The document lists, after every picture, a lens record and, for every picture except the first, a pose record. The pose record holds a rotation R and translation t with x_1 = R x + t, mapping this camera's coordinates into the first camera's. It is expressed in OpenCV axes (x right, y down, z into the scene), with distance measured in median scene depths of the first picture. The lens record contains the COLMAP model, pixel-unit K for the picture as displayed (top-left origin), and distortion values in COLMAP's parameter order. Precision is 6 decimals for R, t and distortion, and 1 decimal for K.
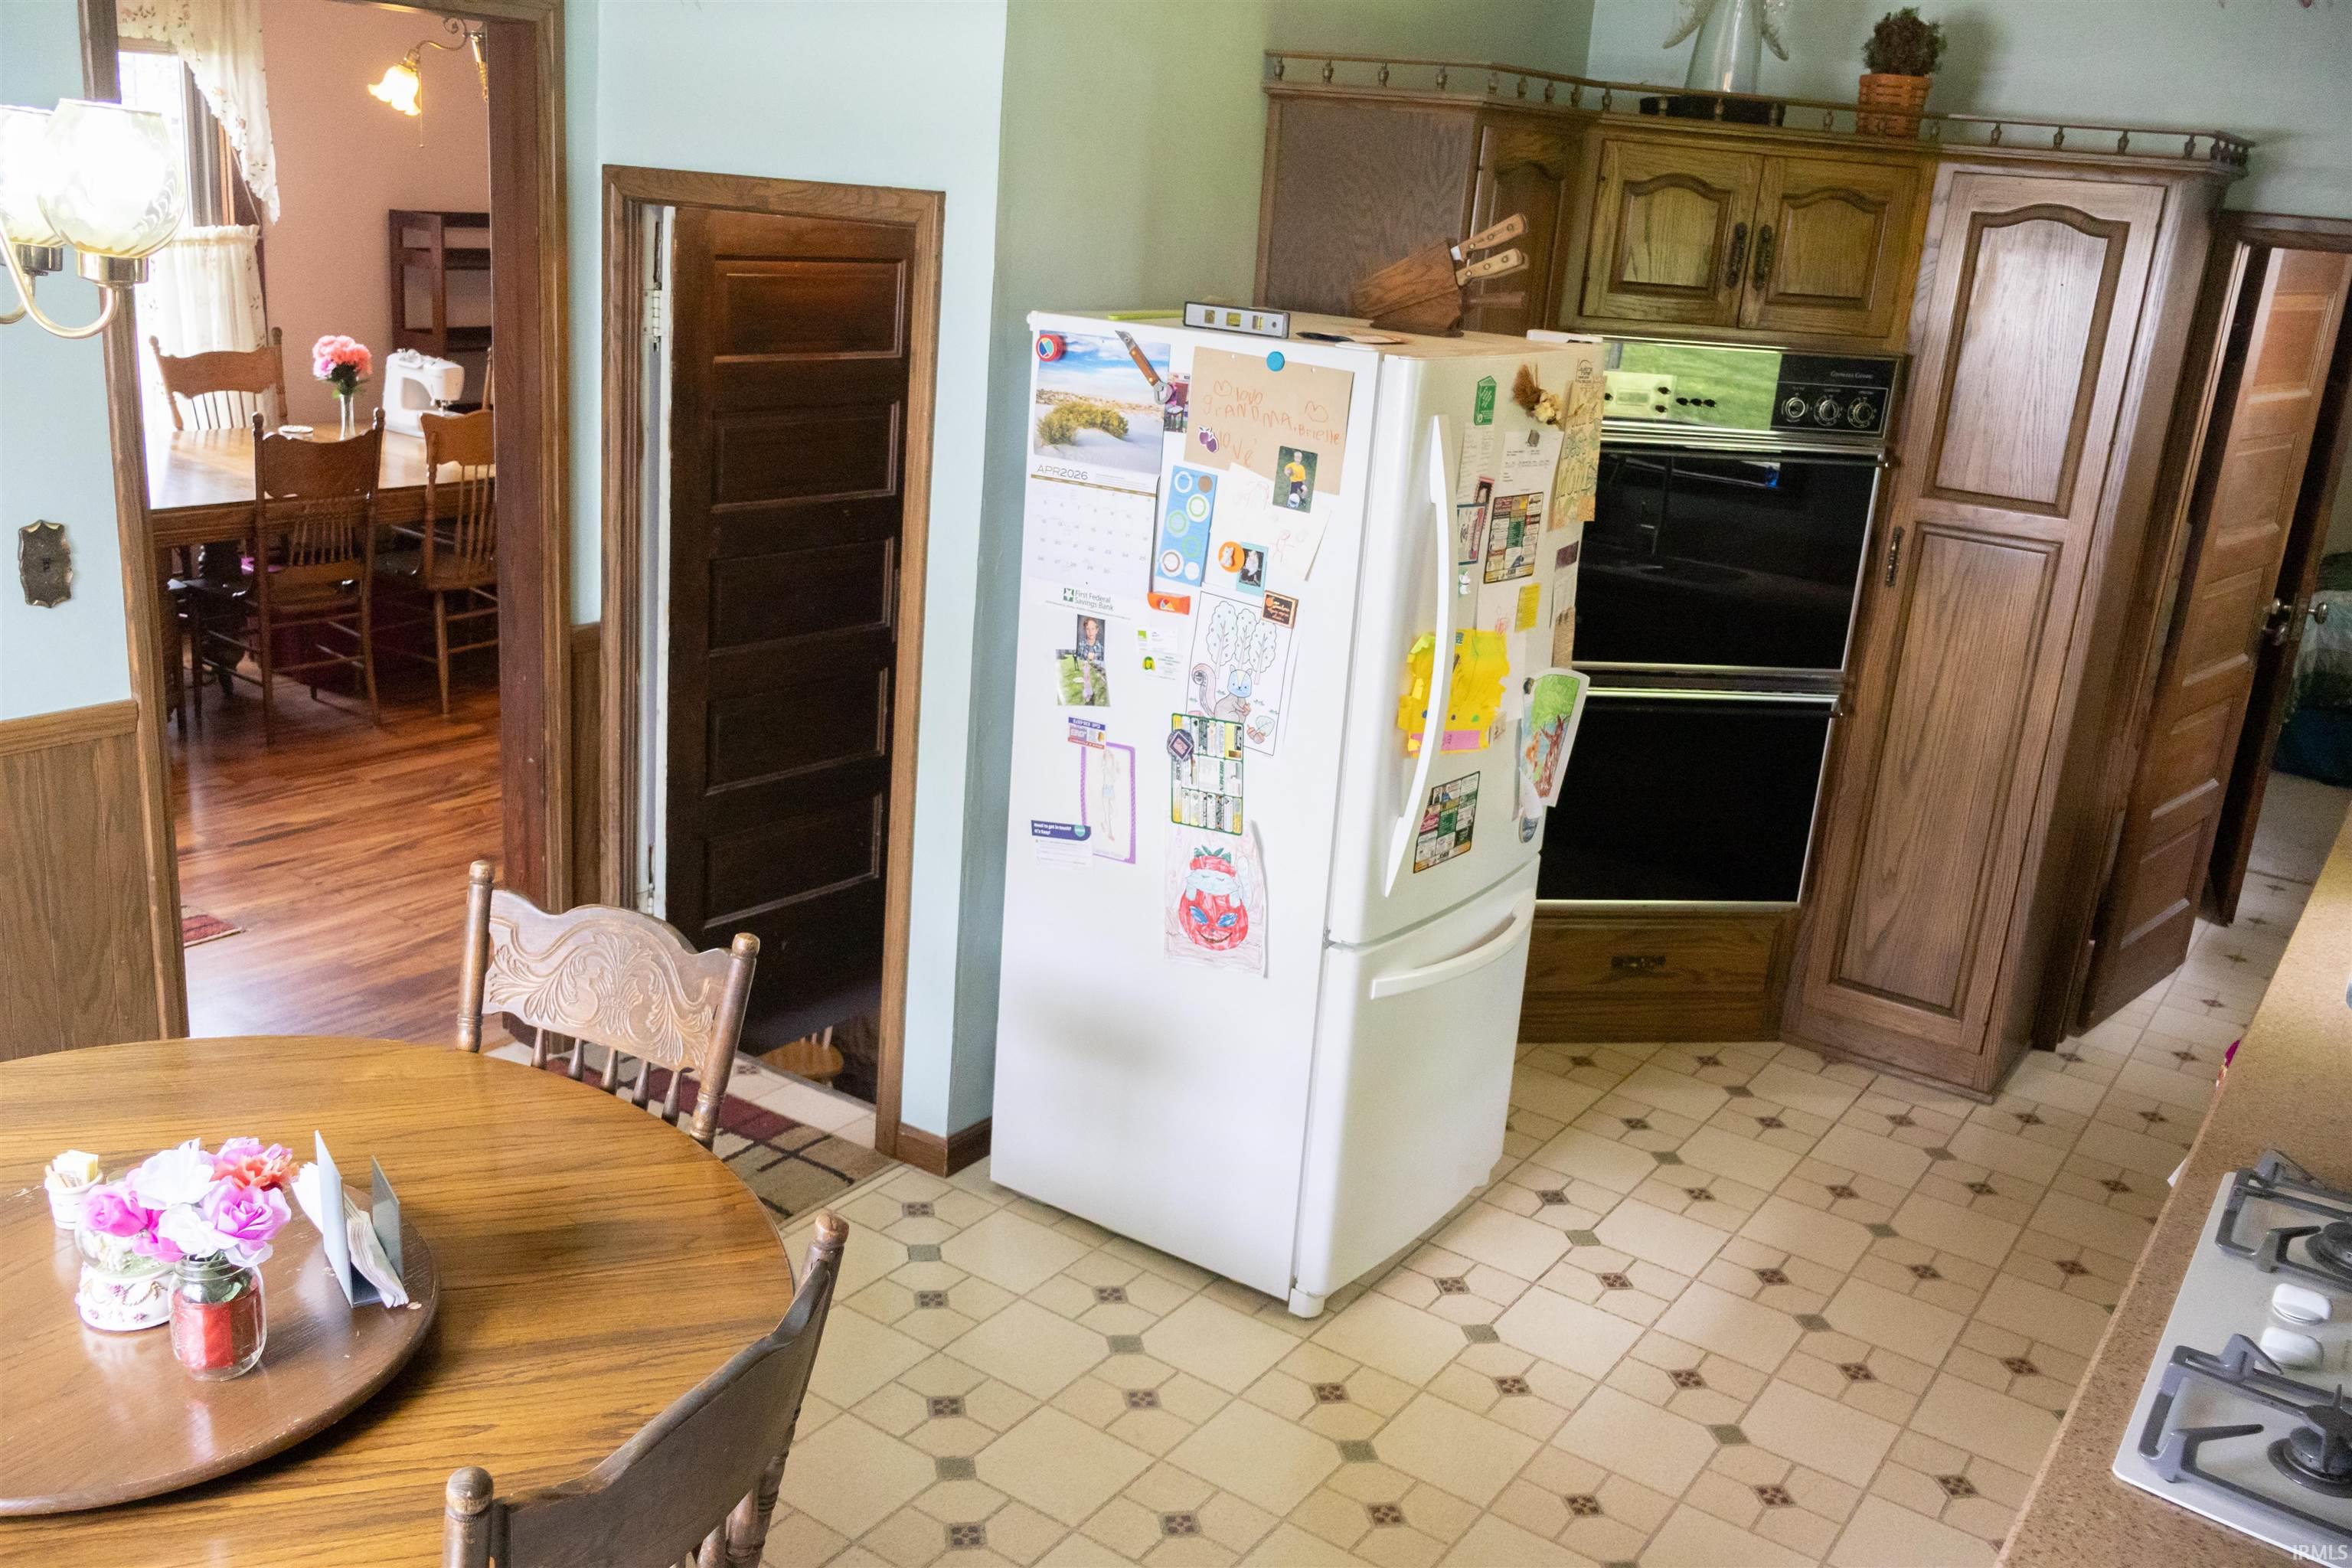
lens RADIAL K [[2063.1, 0, 1176.0], [0, 2063.1, 784.0], [0, 0, 1]] dist [-0.001165, -0.008759]
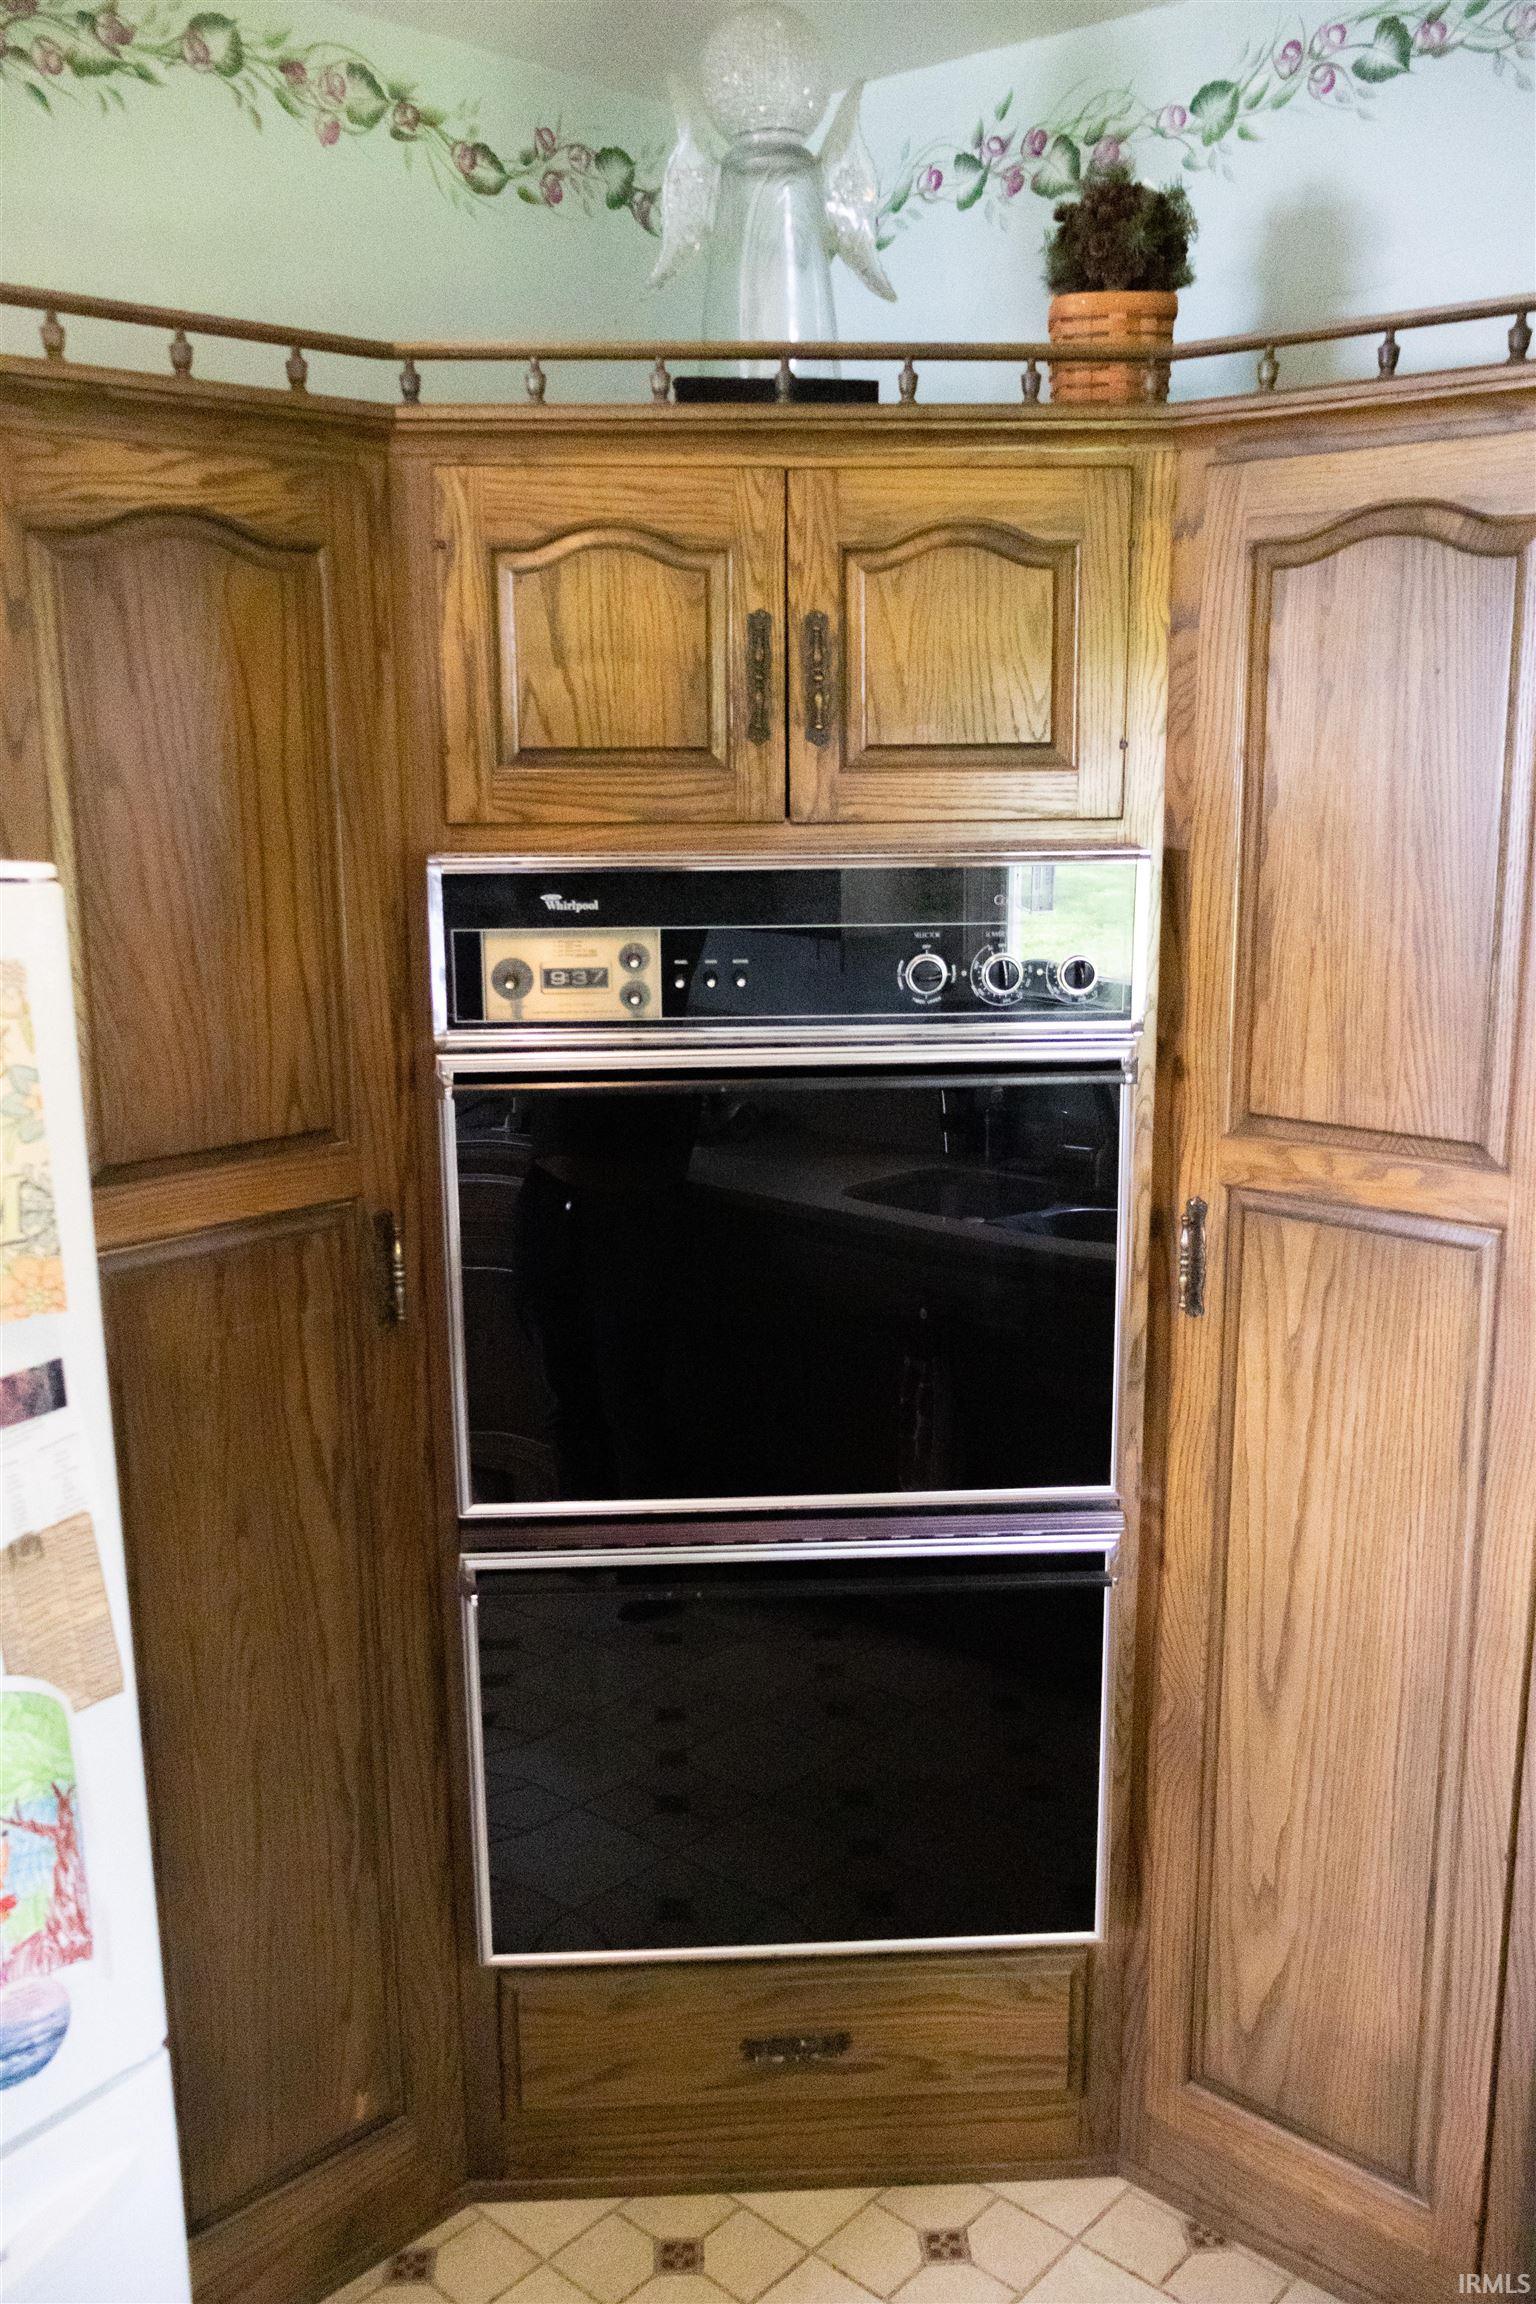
lens RADIAL K [[2021.0, 0, 768.0], [0, 2021.0, 1152.0], [0, 0, 1]] dist [-0.001165, -0.008759]
pose [[0.987211, -0.054164, -0.149936, 0.198794], [0.041100, 0.995192, -0.088901, -0.059547], [0.154030, 0.081602, 0.984691, 0.315169]]
